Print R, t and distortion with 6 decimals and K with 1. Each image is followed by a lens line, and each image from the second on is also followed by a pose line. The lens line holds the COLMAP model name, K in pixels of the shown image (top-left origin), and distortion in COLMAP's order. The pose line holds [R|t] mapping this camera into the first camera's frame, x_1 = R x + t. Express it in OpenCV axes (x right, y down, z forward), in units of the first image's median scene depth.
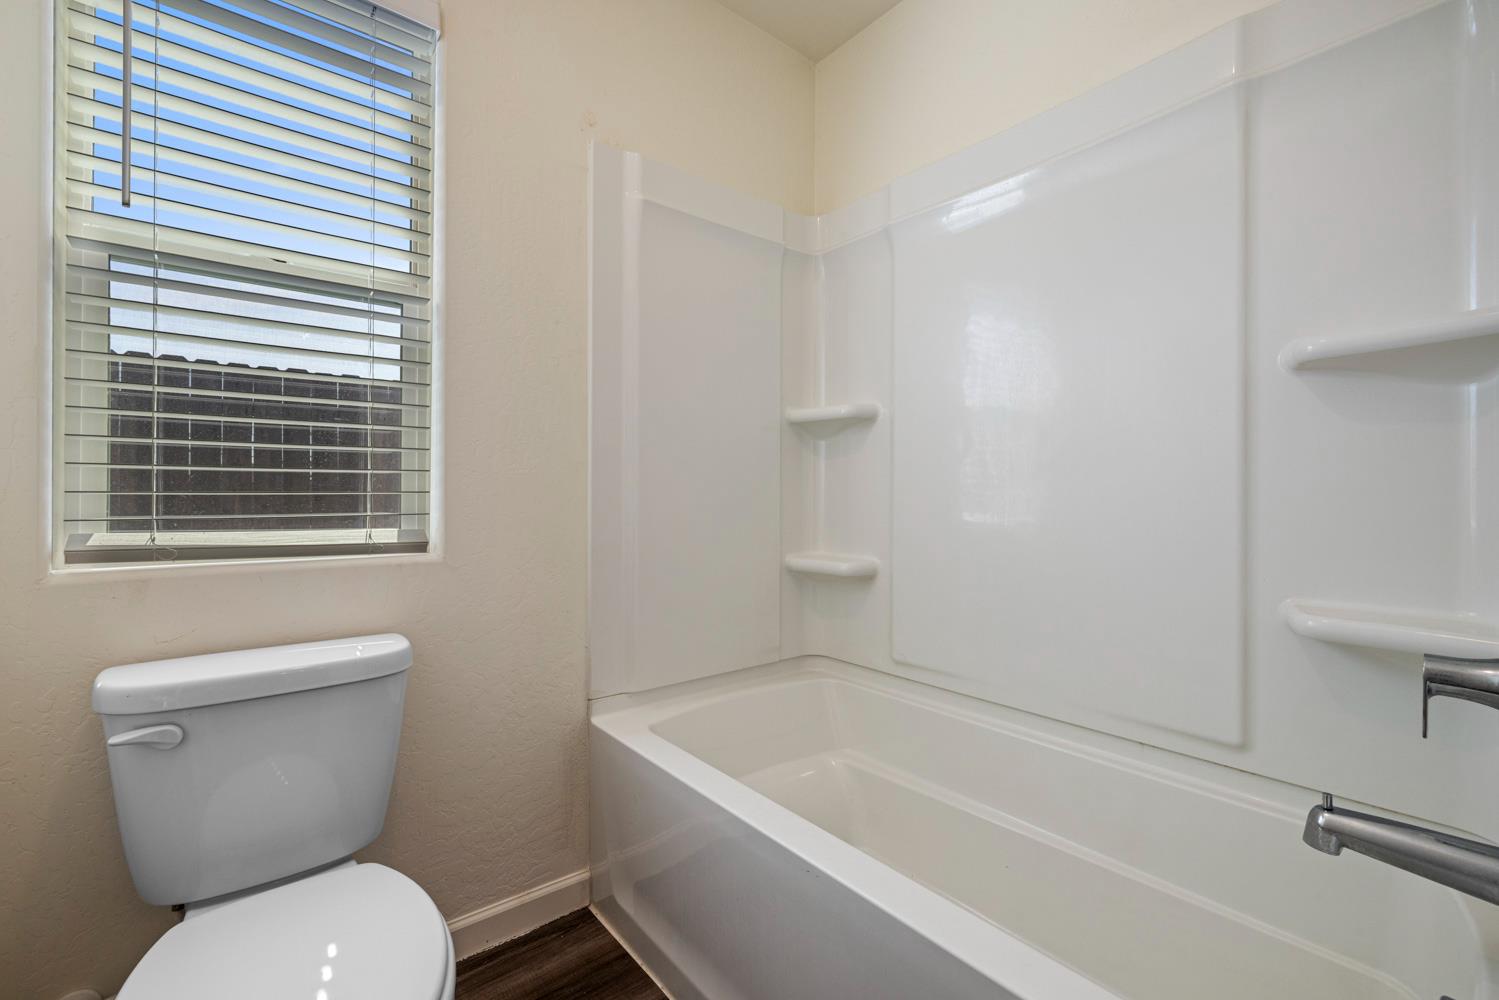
lens RADIAL K [[635.9, 0, 750.5], [0, 635.9, 503.3], [0, 0, 1]] dist [0.000792, 0.000141]
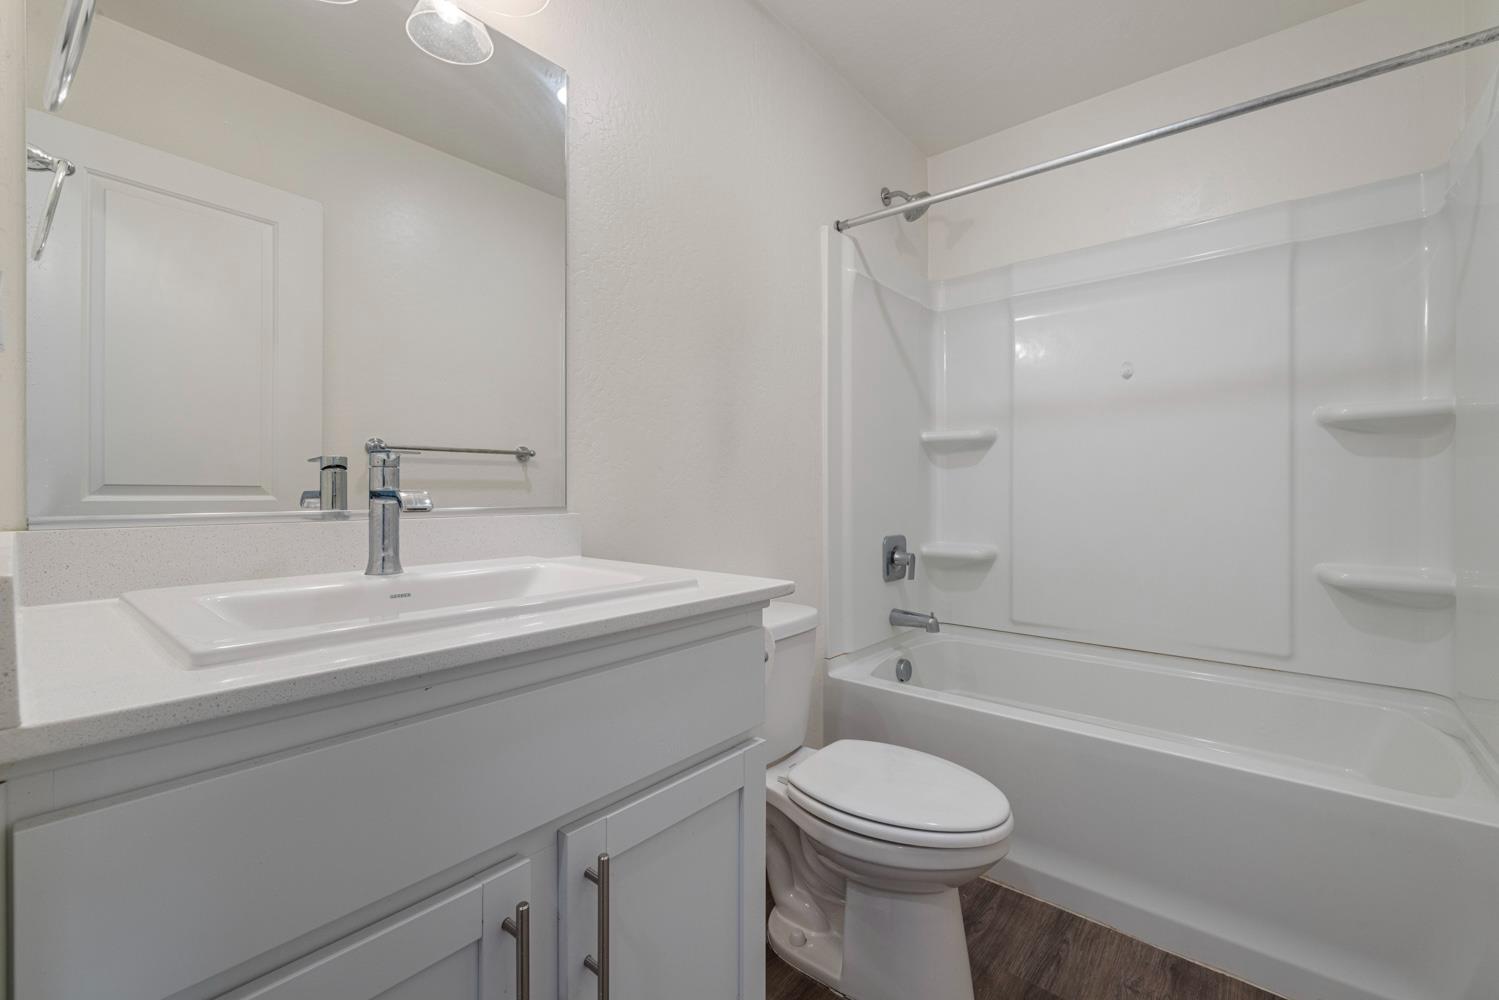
lens RADIAL K [[635.9, 0, 748.0], [0, 635.9, 489.7], [0, 0, 1]] dist [0.000792, 0.000141]
pose [[0.981096, -0.001333, 0.193518, -0.635627], [0.003129, 0.999955, -0.008978, -0.021706], [-0.193498, 0.009414, 0.981056, -0.230551]]
